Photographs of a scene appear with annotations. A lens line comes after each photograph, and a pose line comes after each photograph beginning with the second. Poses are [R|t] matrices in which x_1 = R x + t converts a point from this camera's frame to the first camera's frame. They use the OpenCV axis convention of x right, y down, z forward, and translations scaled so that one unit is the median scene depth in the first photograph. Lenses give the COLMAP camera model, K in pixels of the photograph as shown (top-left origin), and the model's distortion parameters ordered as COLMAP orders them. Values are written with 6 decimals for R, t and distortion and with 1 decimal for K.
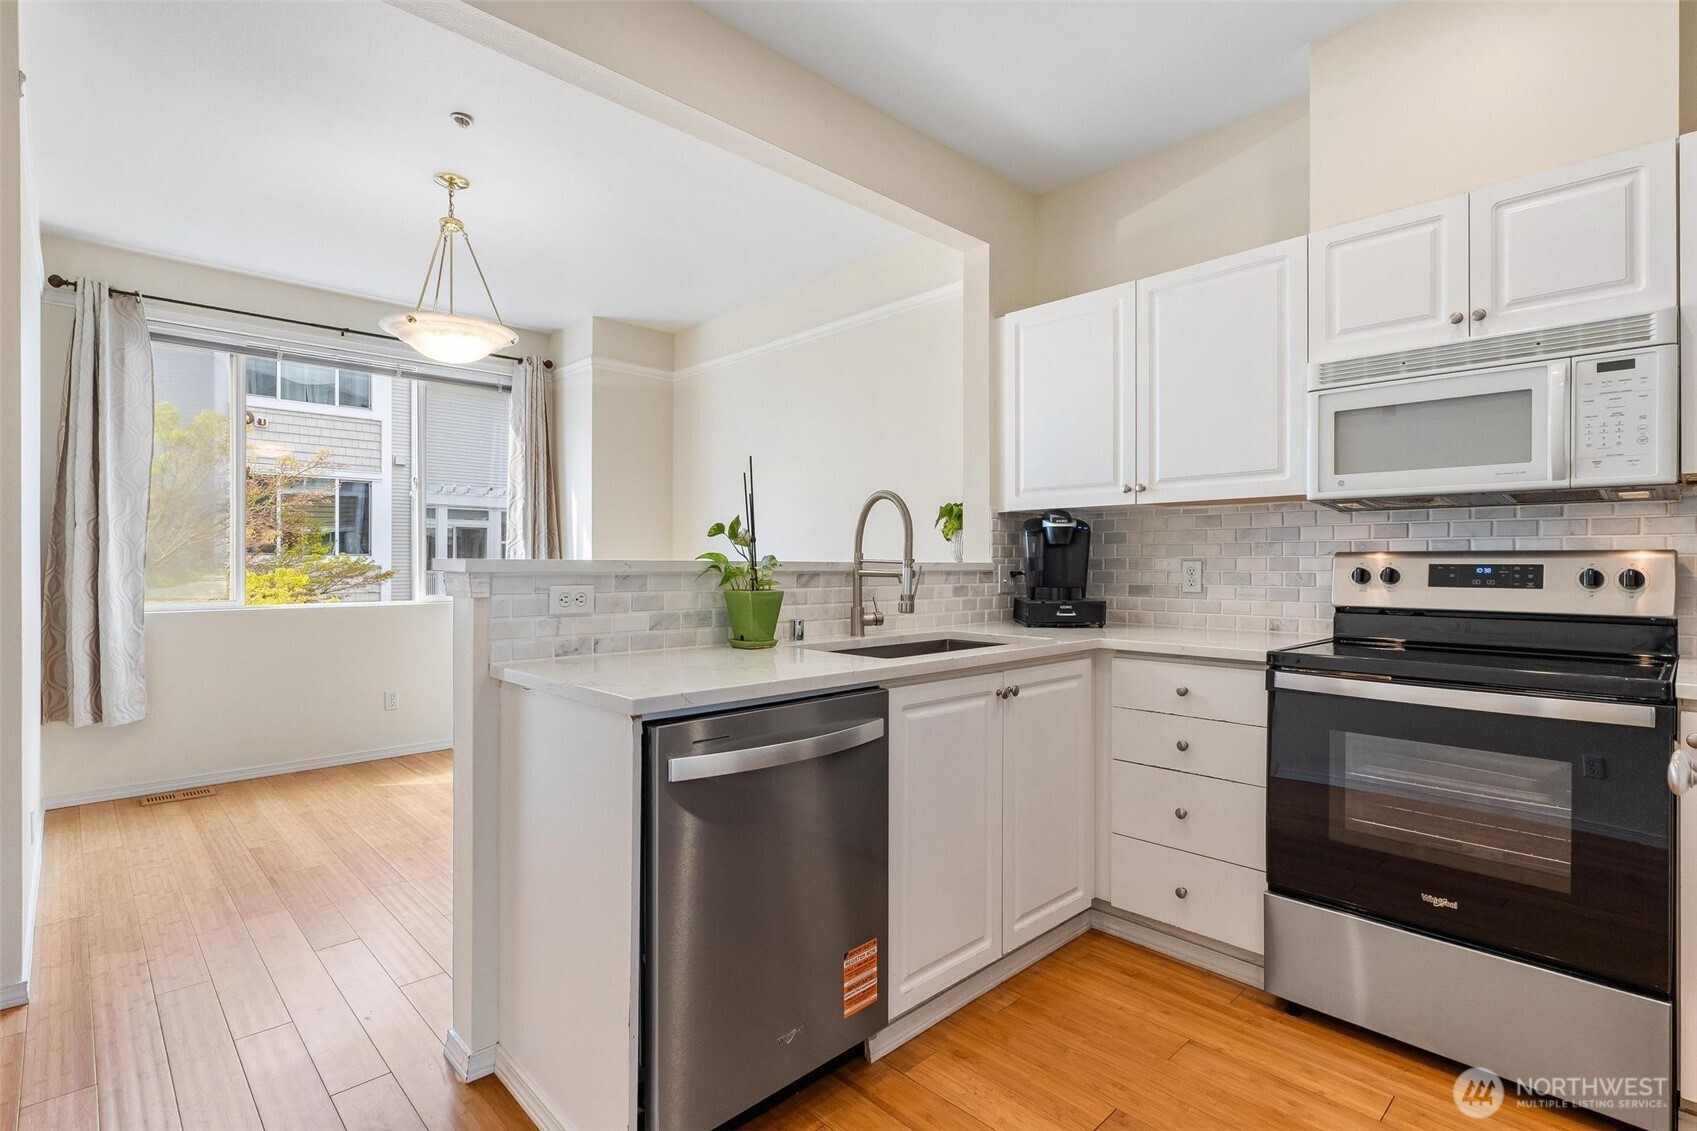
lens RADIAL K [[821.4, 0, 854.1], [0, 821.4, 564.3], [0, 0, 1]] dist [0.004206, -0.003649]
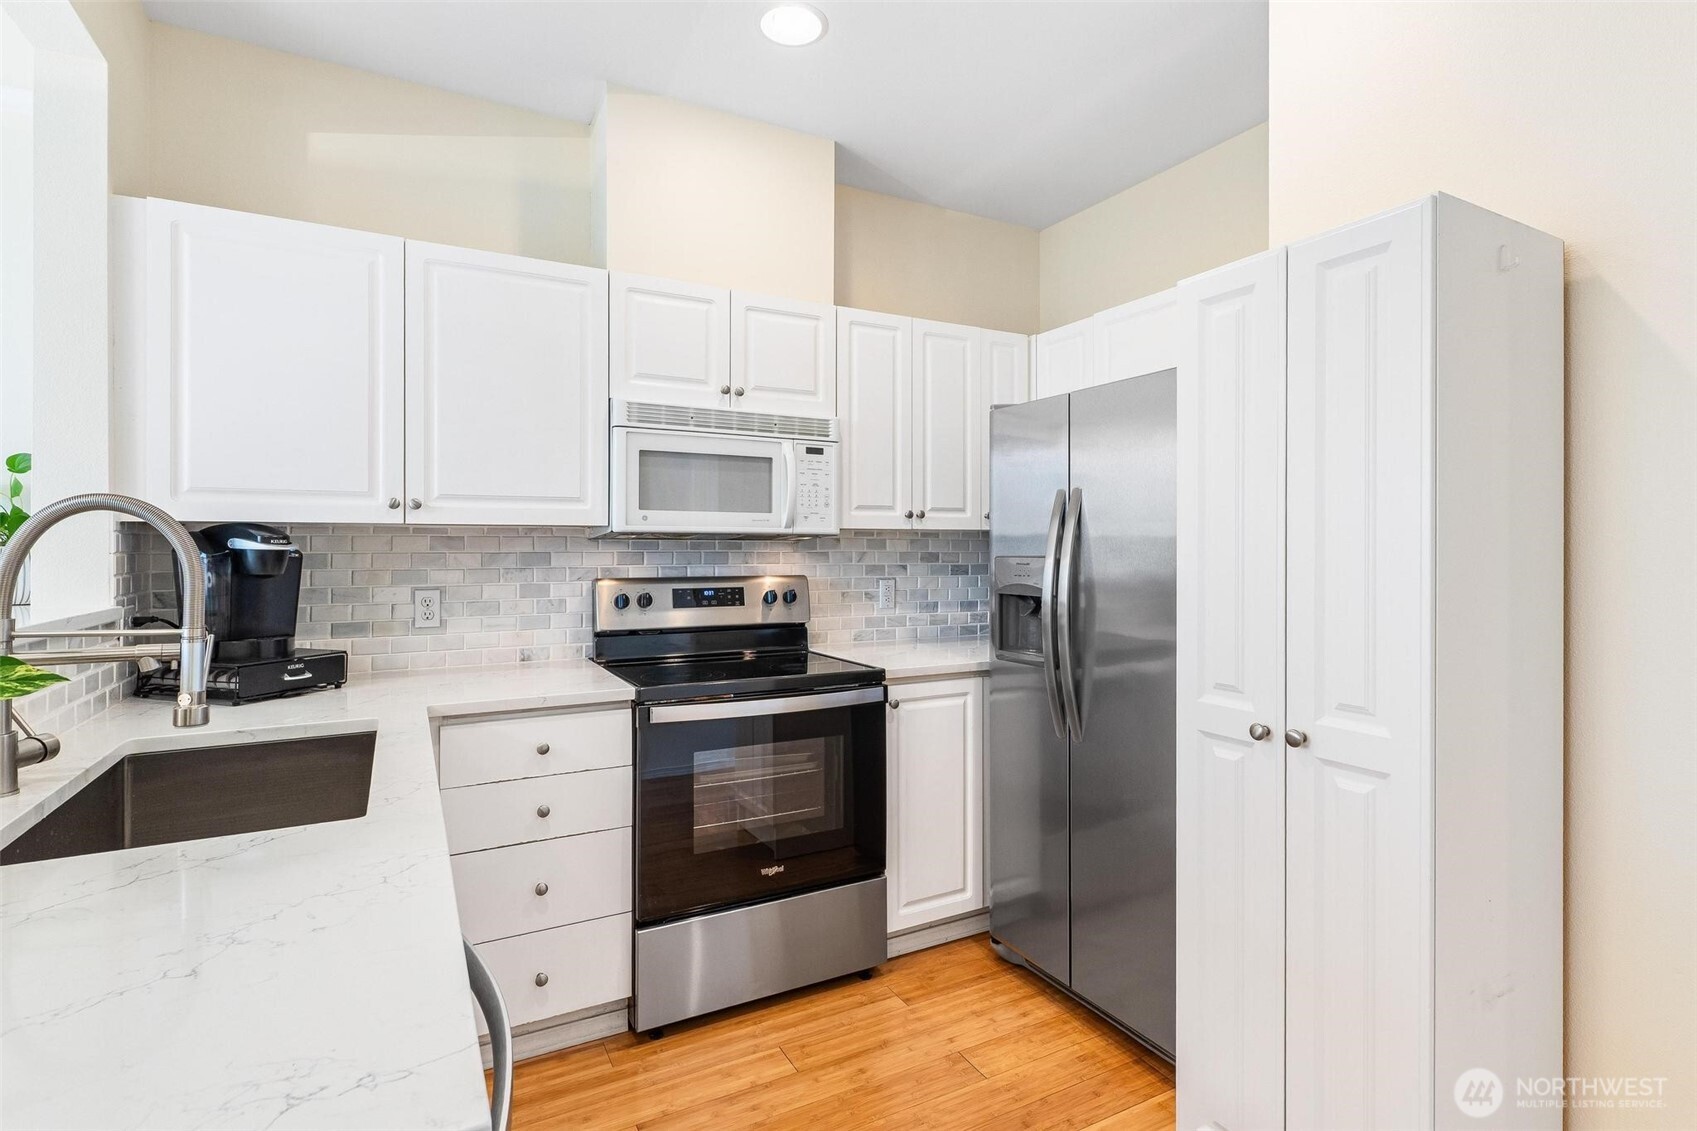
lens RADIAL K [[821.4, 0, 855.6], [0, 821.4, 547.2], [0, 0, 1]] dist [0.004206, -0.003649]
pose [[0.261627, -0.000703, 0.965169, -0.345164], [0.000848, 1.000000, 0.000499, -0.057936], [-0.965169, 0.000688, 0.261628, 0.433217]]
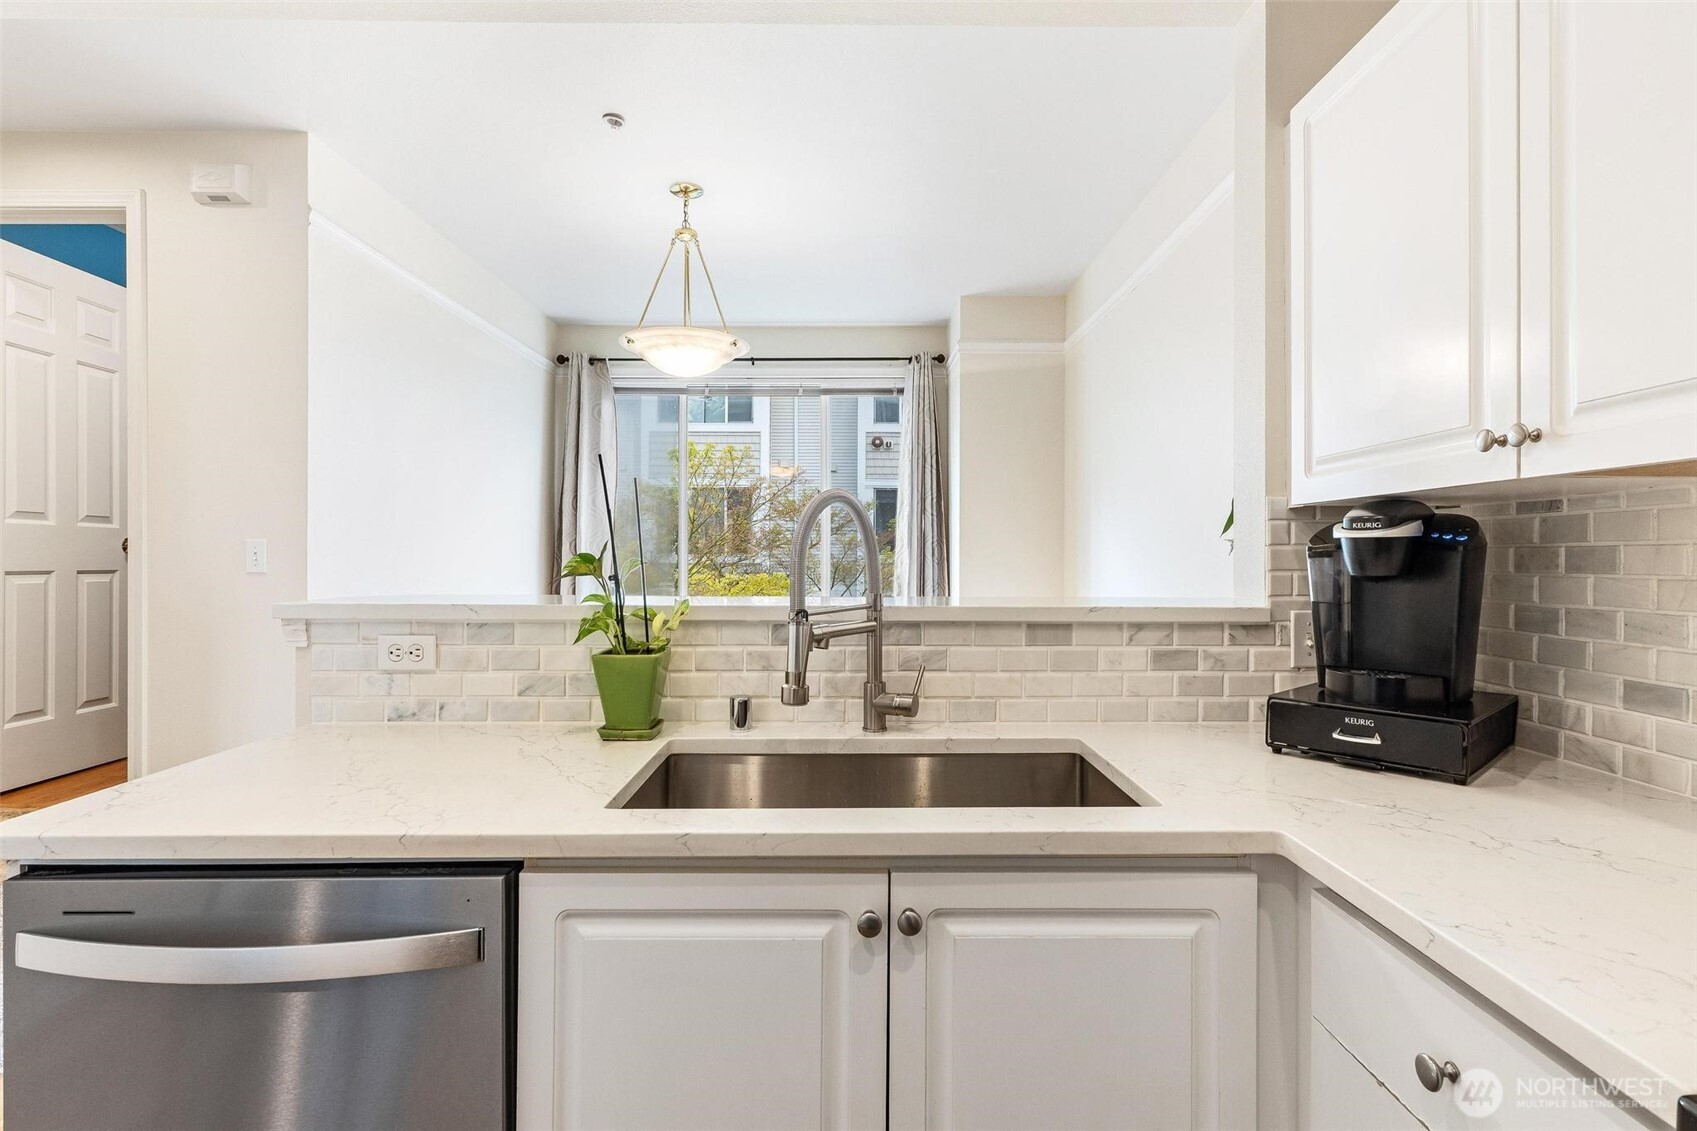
lens RADIAL K [[821.4, 0, 848.3], [0, 821.4, 556.9], [0, 0, 1]] dist [0.004206, -0.003649]
pose [[0.718187, -0.000121, -0.695850, 0.439337], [-0.001138, 0.999998, -0.001348, -0.041912], [0.695849, 0.001760, 0.718186, 0.590411]]
